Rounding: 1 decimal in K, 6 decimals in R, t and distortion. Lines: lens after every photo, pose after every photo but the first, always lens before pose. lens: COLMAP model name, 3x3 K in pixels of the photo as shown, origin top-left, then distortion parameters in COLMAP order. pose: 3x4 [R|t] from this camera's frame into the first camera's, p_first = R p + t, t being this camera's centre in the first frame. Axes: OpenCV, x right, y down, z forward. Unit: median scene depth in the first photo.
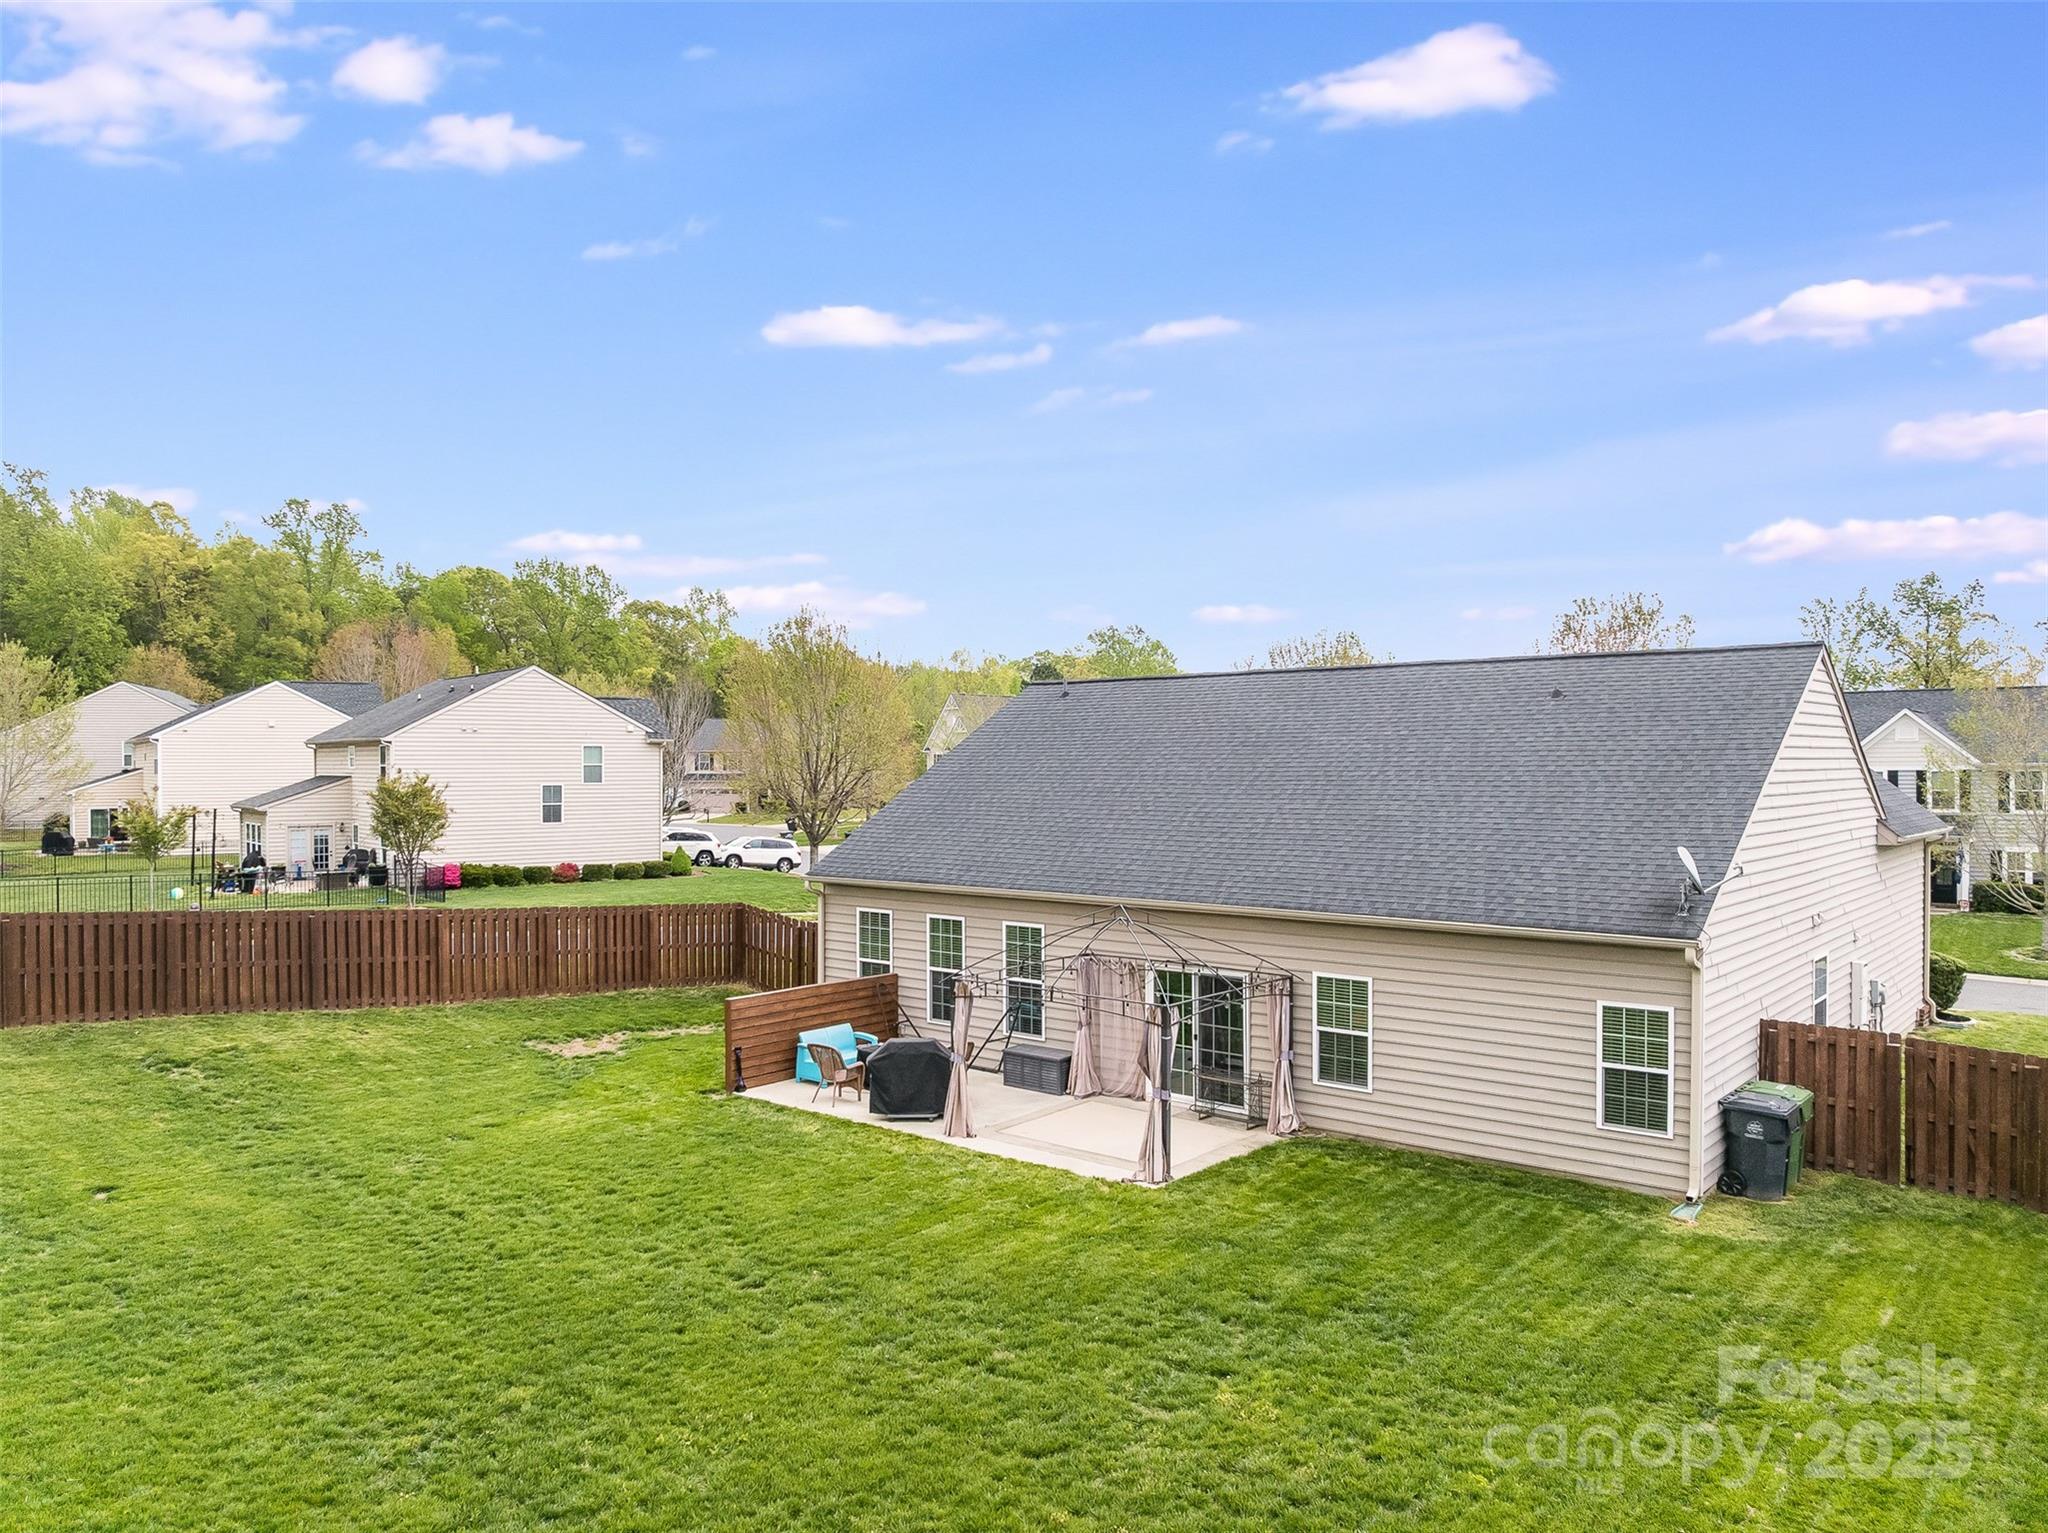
lens RADIAL K [[1450.2, 0, 1044.2], [0, 1450.2, 763.1], [0, 0, 1]] dist [-0.030249, -0.006628]
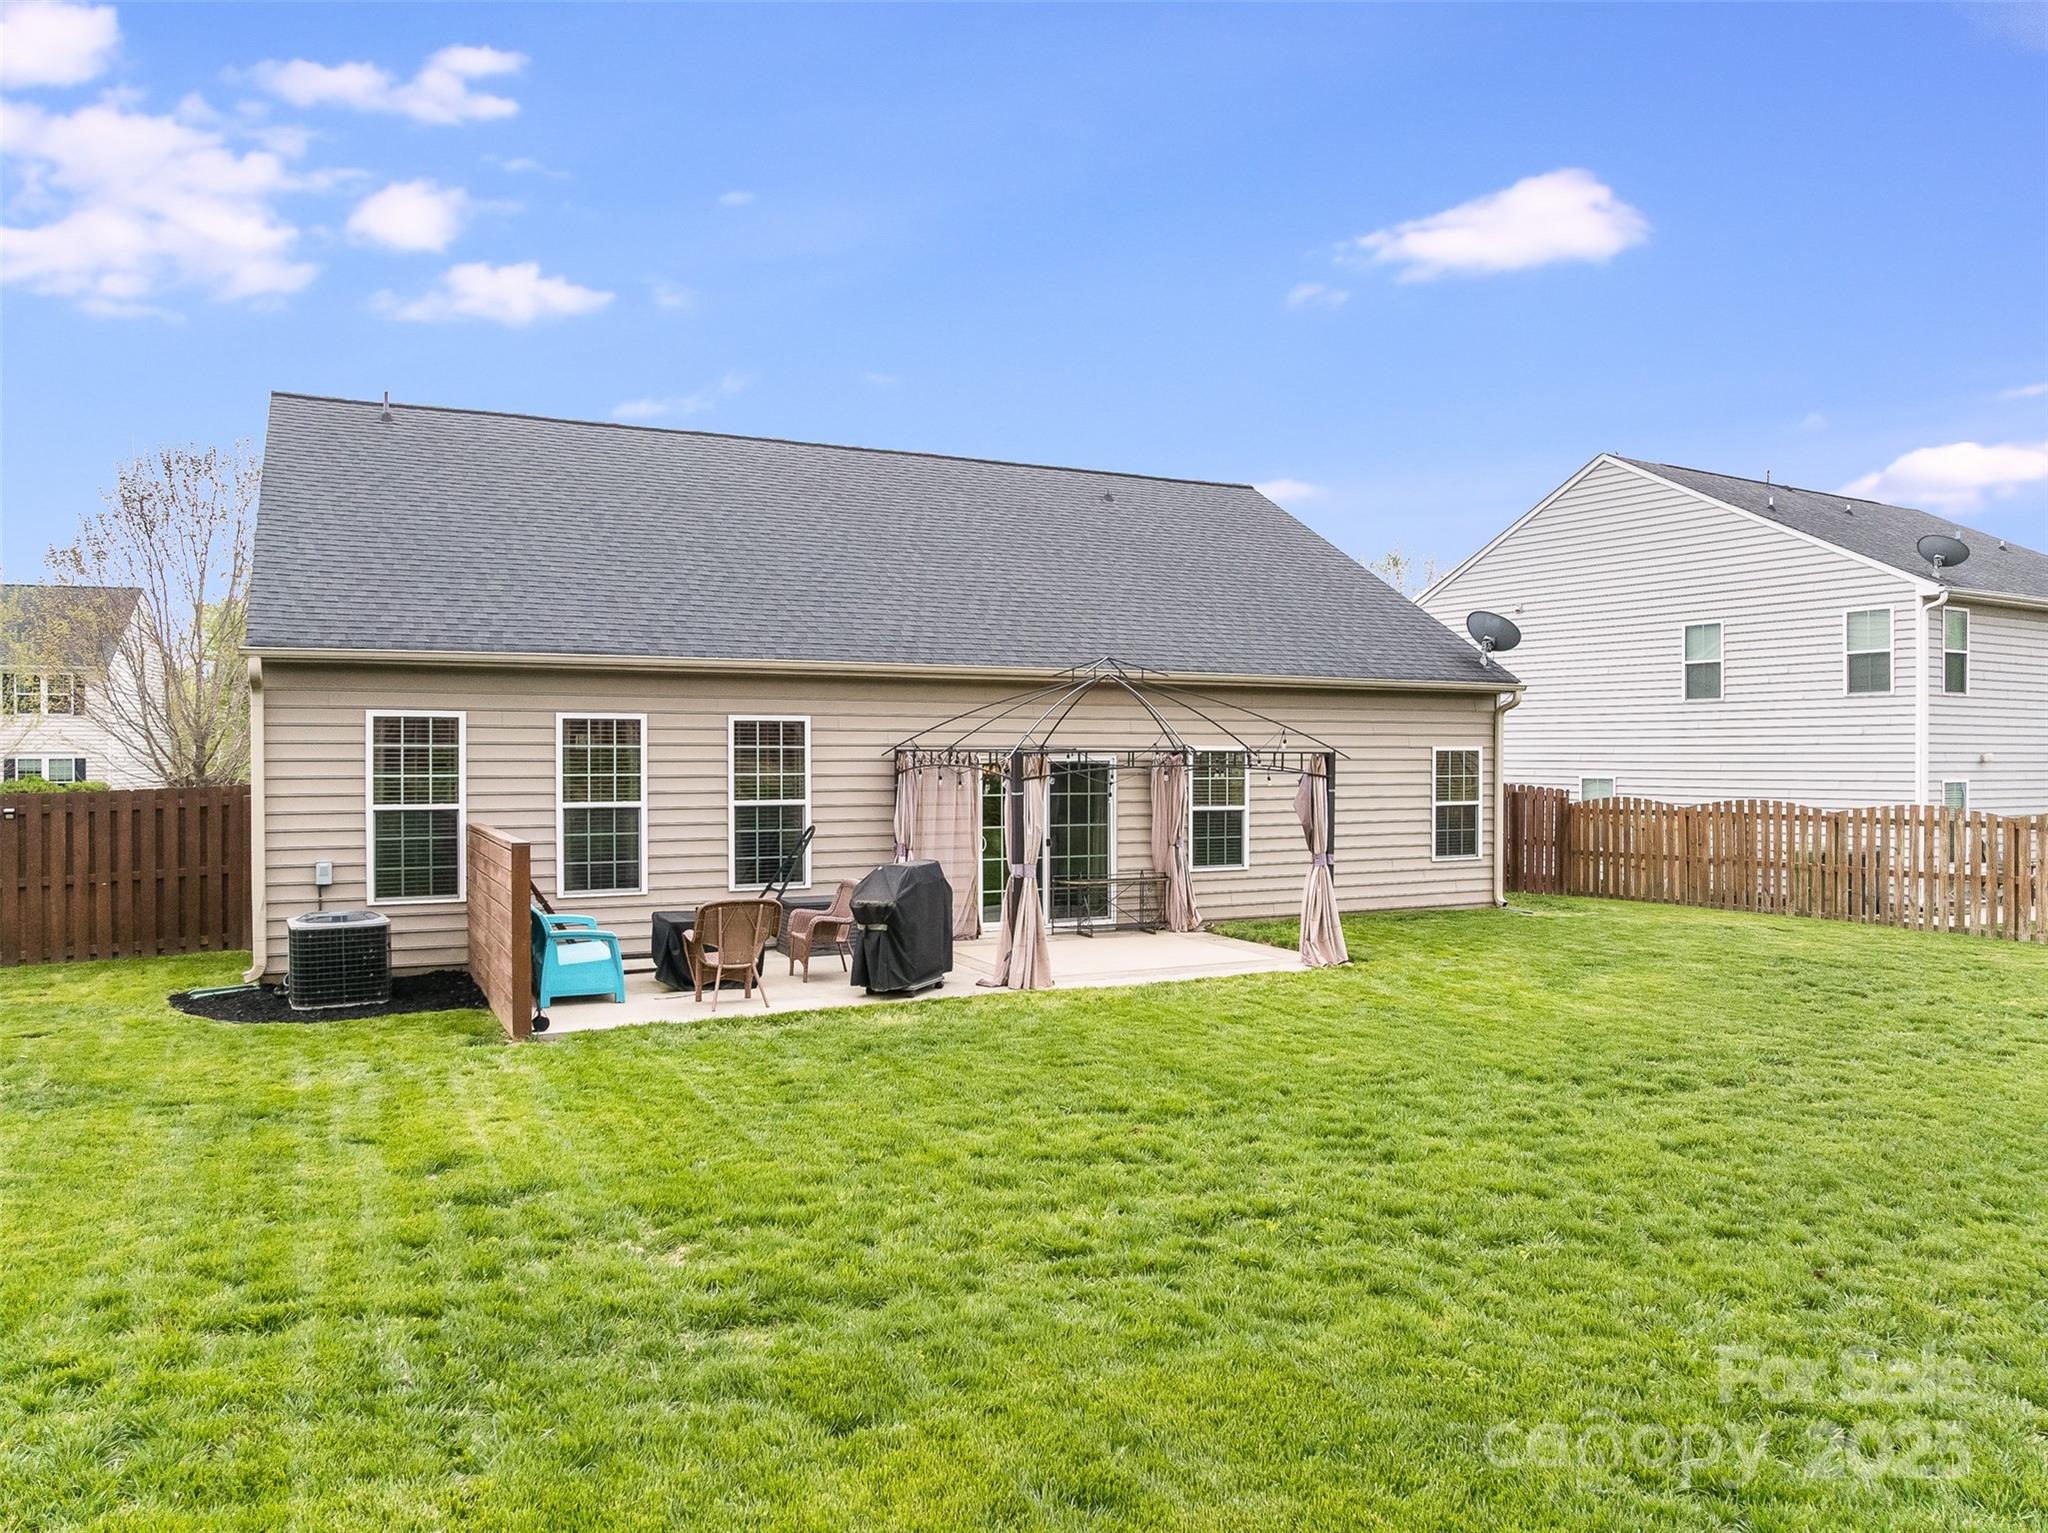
lens RADIAL K [[1450.2, 0, 1044.2], [0, 1450.2, 763.1], [0, 0, 1]] dist [-0.030249, -0.006628]
pose [[0.400482, -0.003354, 0.916298, -0.637409], [0.001593, 0.999994, 0.002964, 0.146249], [-0.916303, 0.000273, 0.400485, 0.698776]]
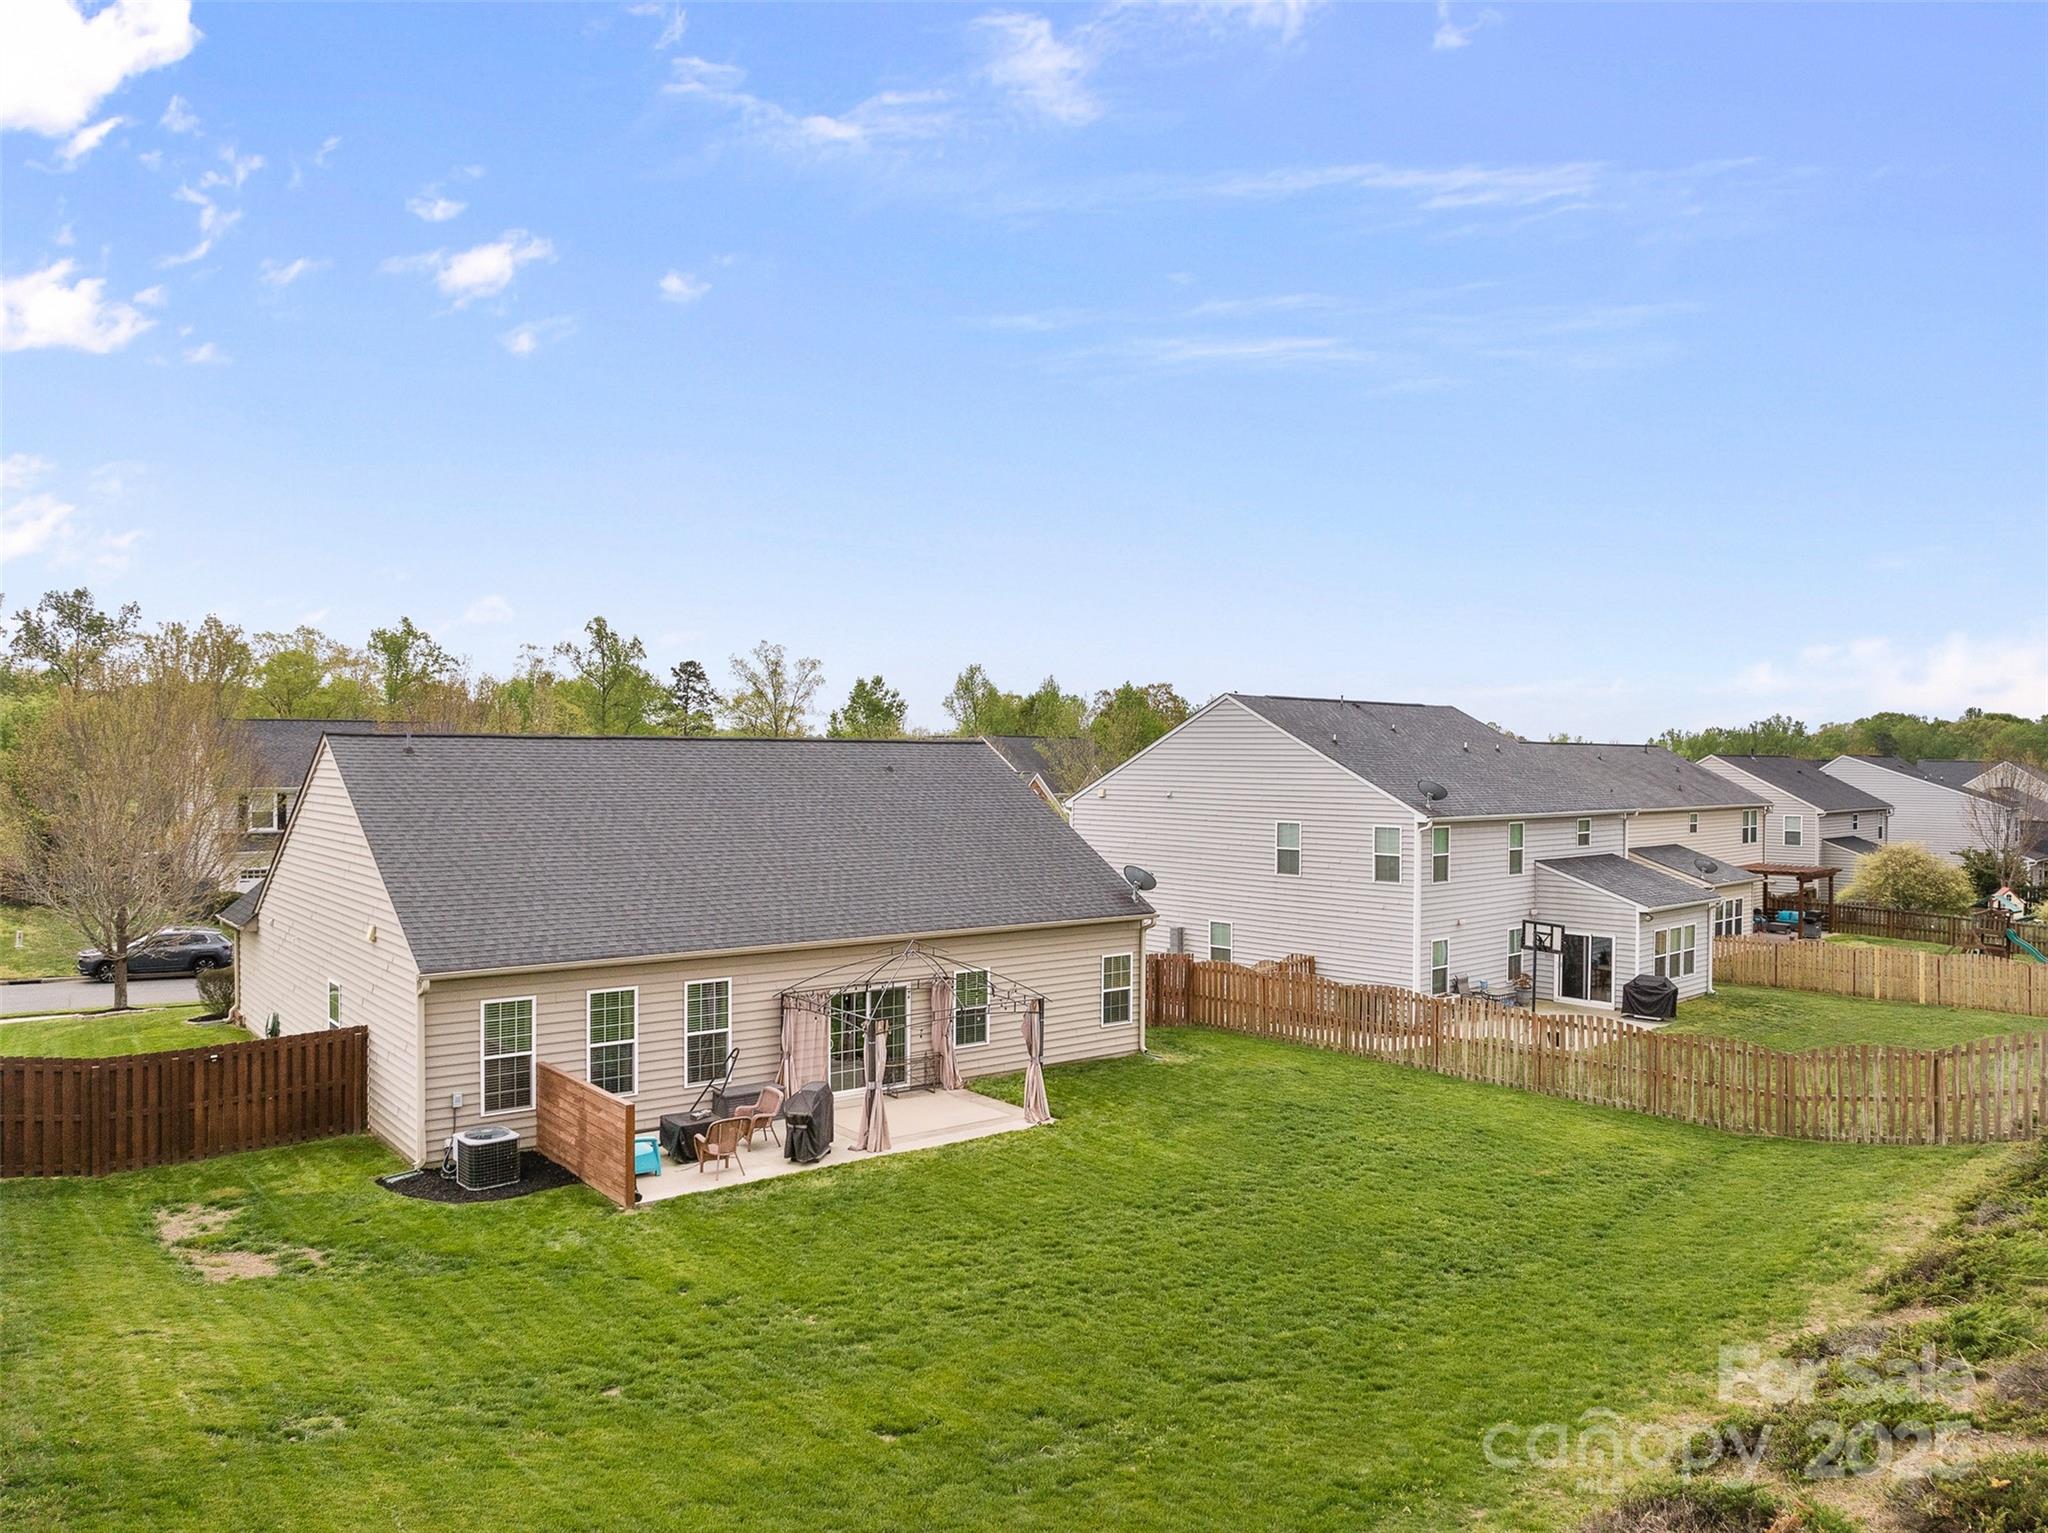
lens RADIAL K [[1450.2, 0, 1044.2], [0, 1450.2, 763.1], [0, 0, 1]] dist [-0.030249, -0.006628]
pose [[0.202733, -0.000264, 0.979234, -1.150943], [-0.004674, 0.999988, 0.001237, -0.060994], [-0.979223, -0.004828, 0.202729, 0.600350]]
